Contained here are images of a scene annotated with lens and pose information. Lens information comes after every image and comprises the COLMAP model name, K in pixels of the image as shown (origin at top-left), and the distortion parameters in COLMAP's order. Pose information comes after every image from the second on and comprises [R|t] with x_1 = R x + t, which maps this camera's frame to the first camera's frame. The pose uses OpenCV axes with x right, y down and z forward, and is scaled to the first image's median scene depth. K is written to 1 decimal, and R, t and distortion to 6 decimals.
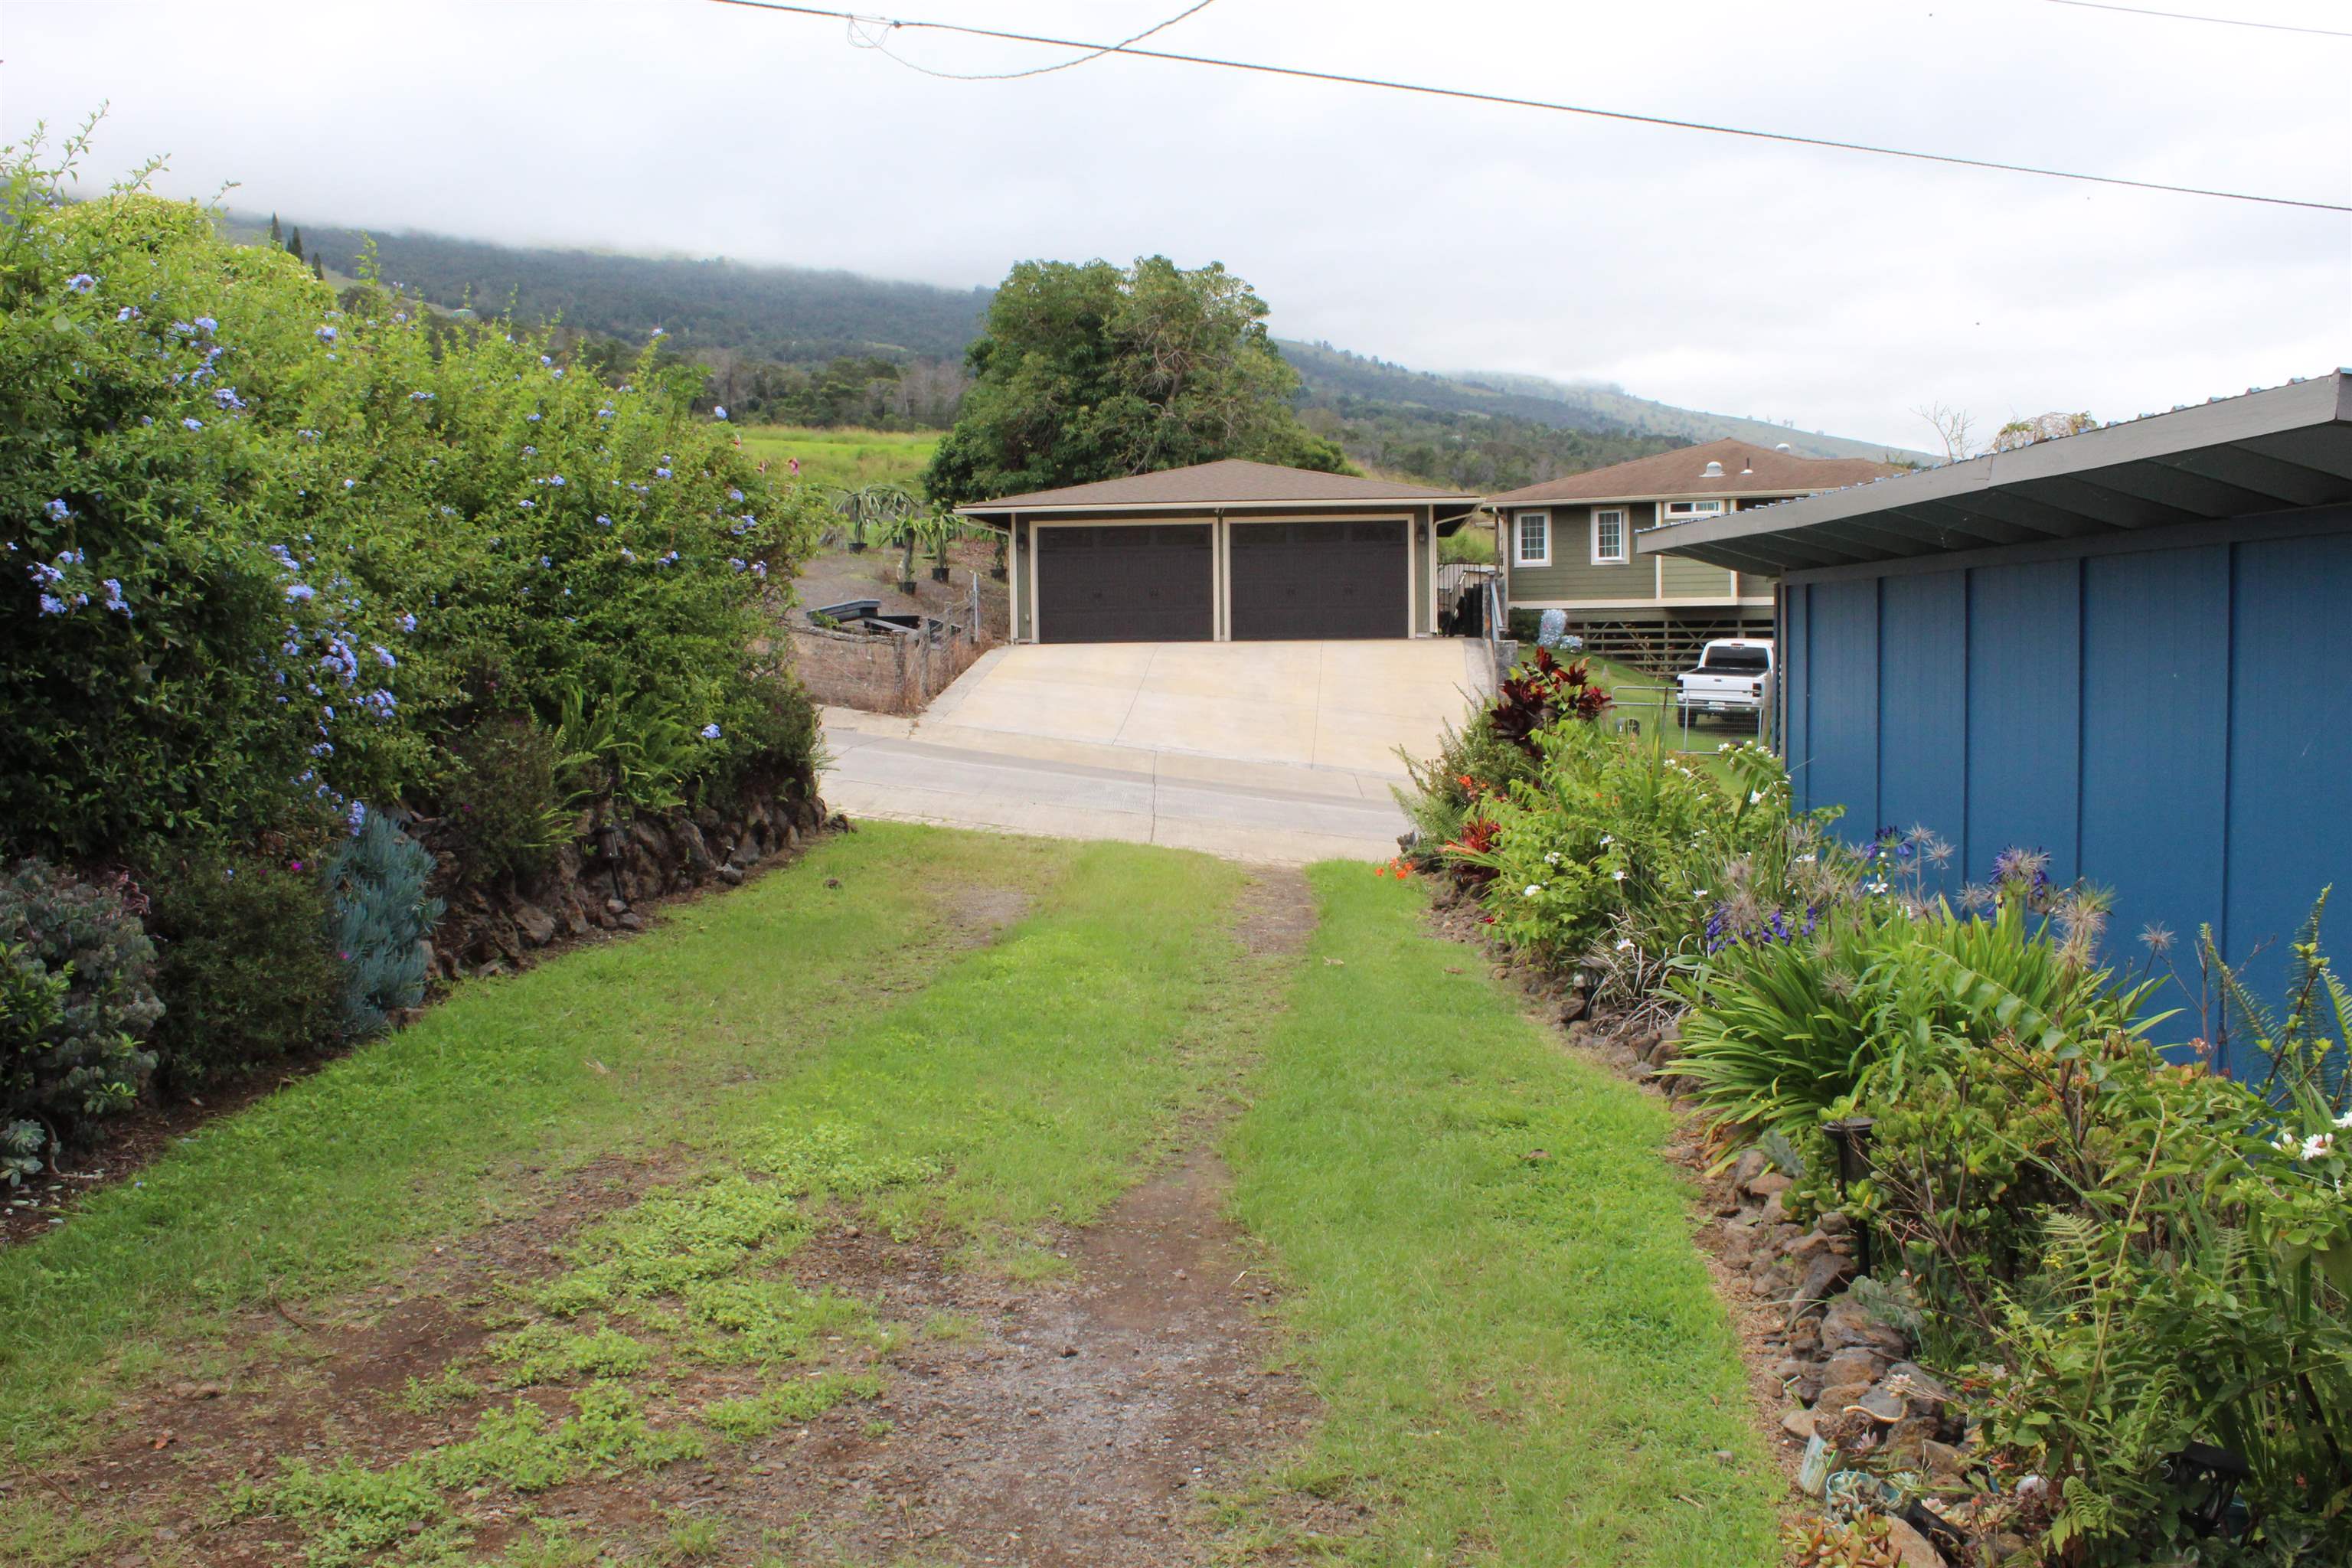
lens RADIAL K [[2028.3, 0, 1176.0], [0, 2028.3, 784.0], [0, 0, 1]] dist [-0.159746, 0.128194]
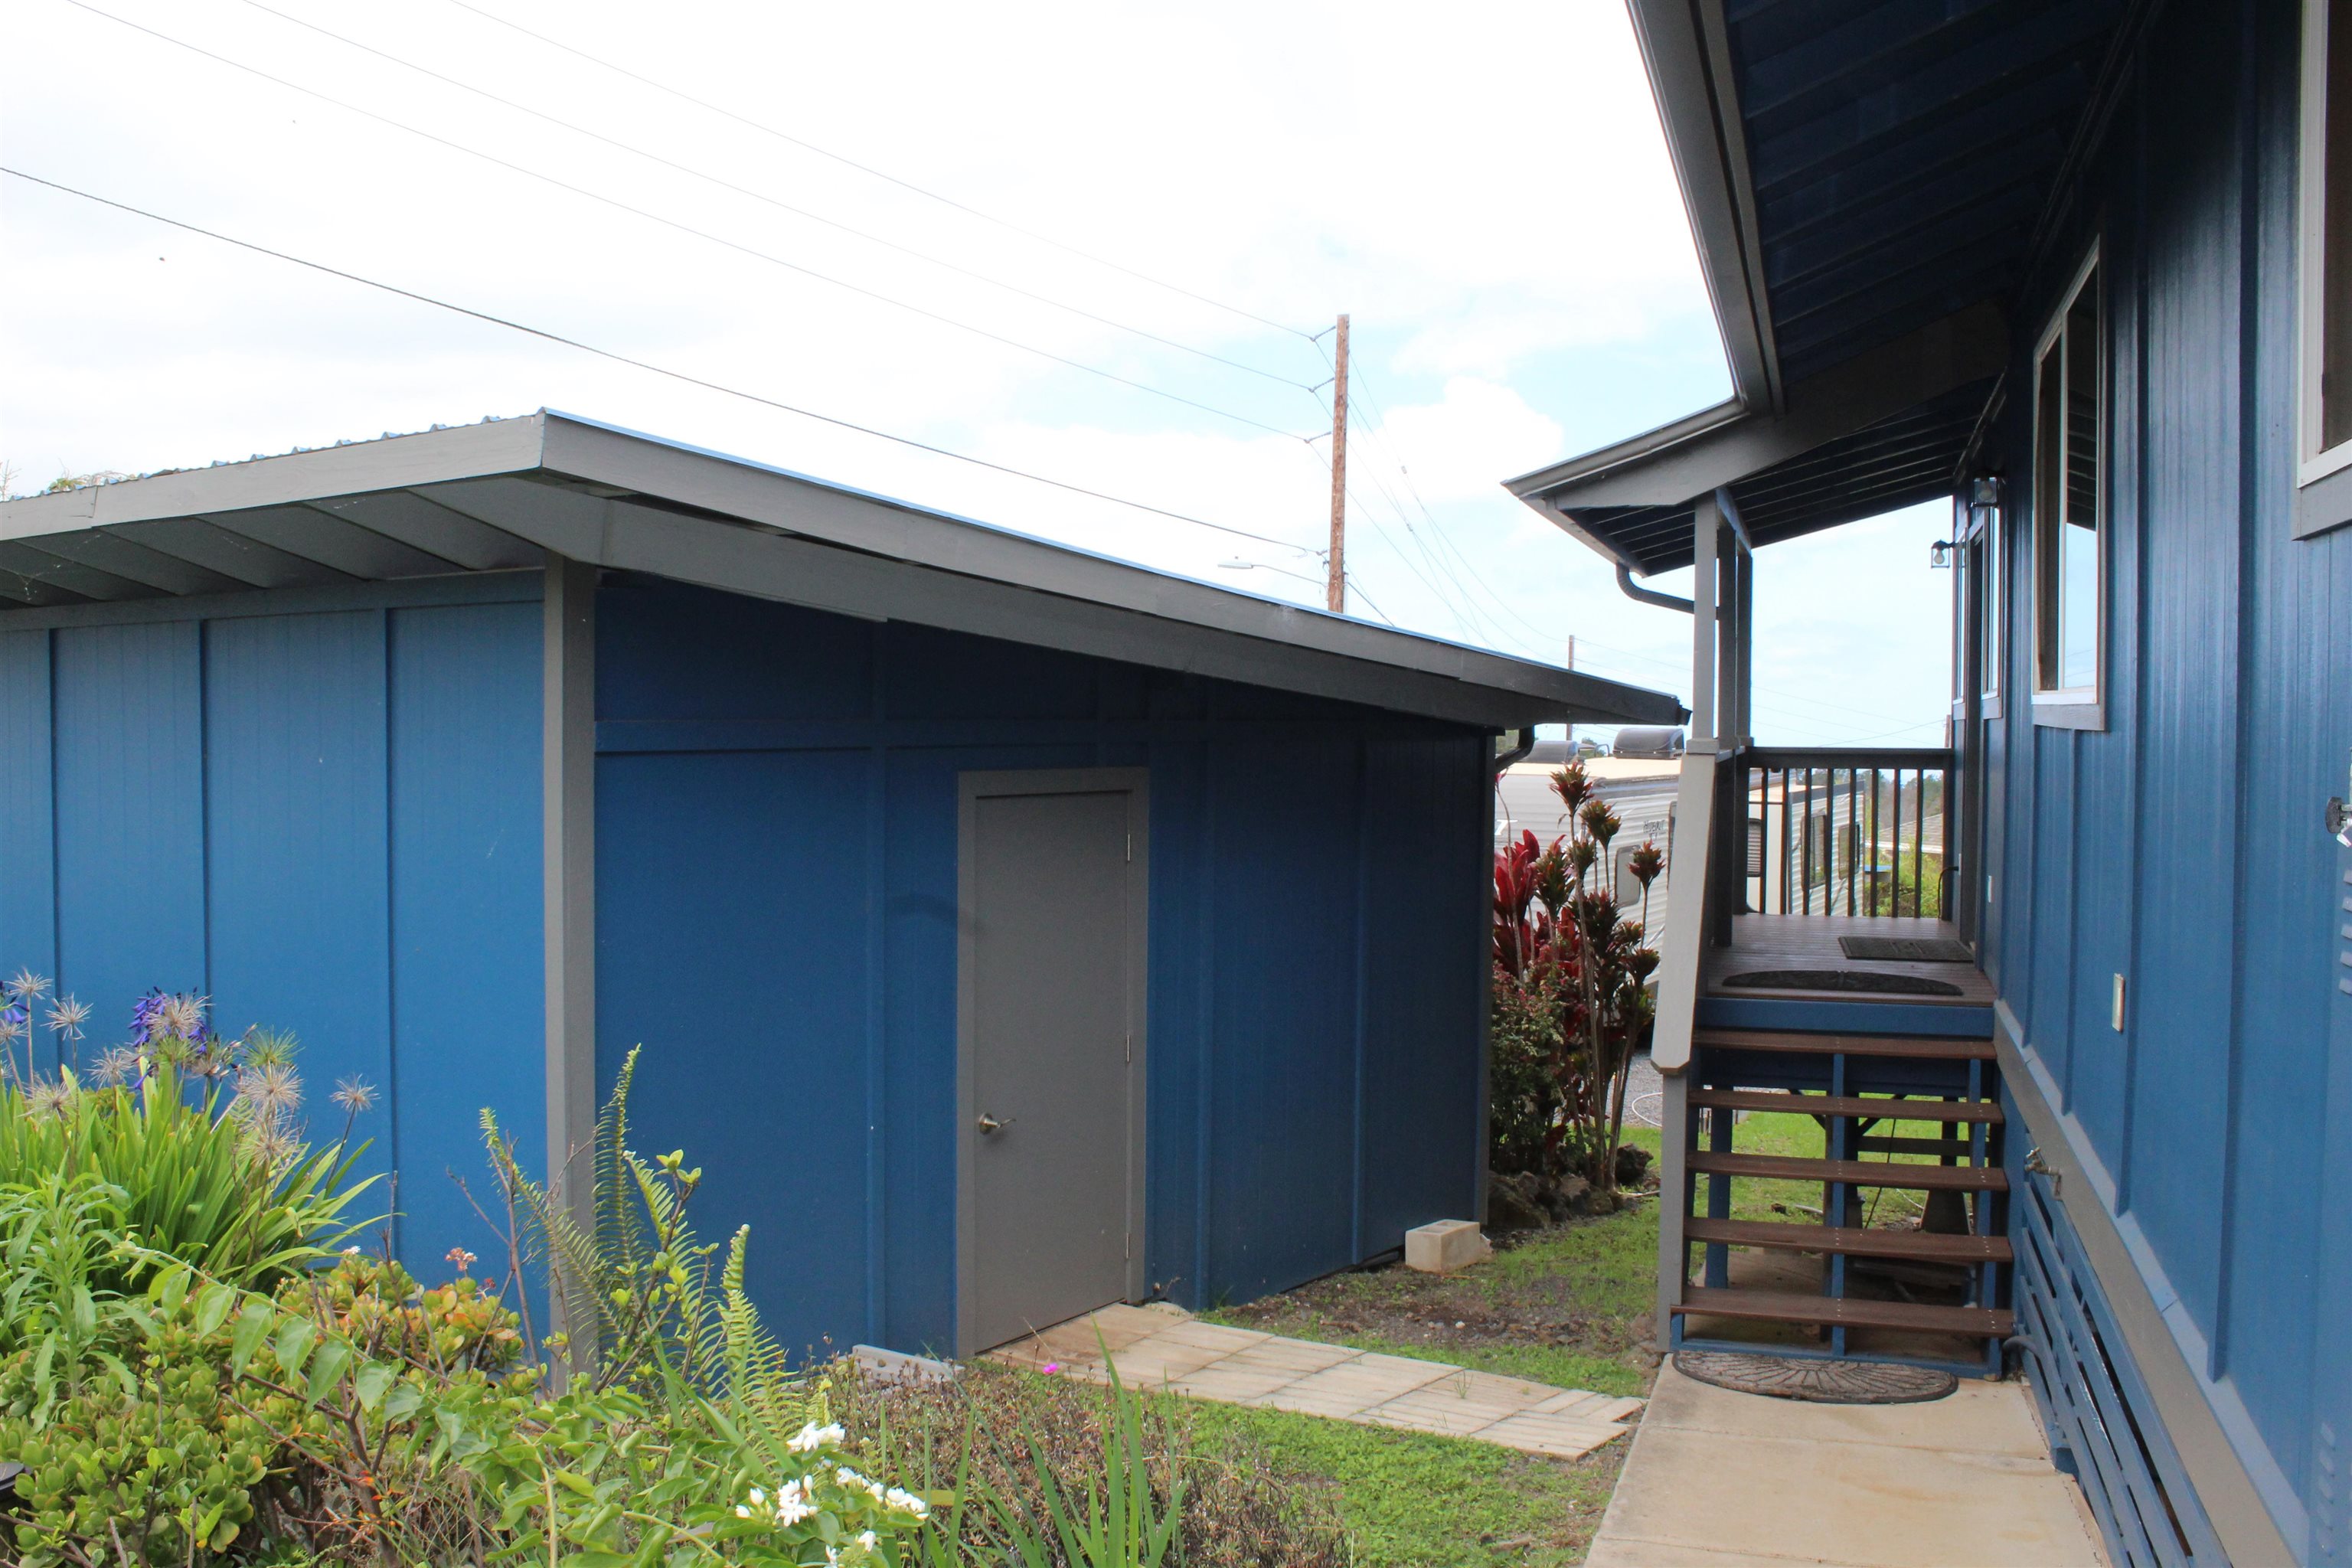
lens RADIAL K [[2028.3, 0, 1176.0], [0, 2028.3, 784.0], [0, 0, 1]] dist [-0.159746, 0.128194]
pose [[0.605709, -0.013995, 0.795563, 0.066810], [0.041317, 0.999050, -0.013882, -0.024343], [-0.794613, 0.041279, 0.605711, 0.251220]]
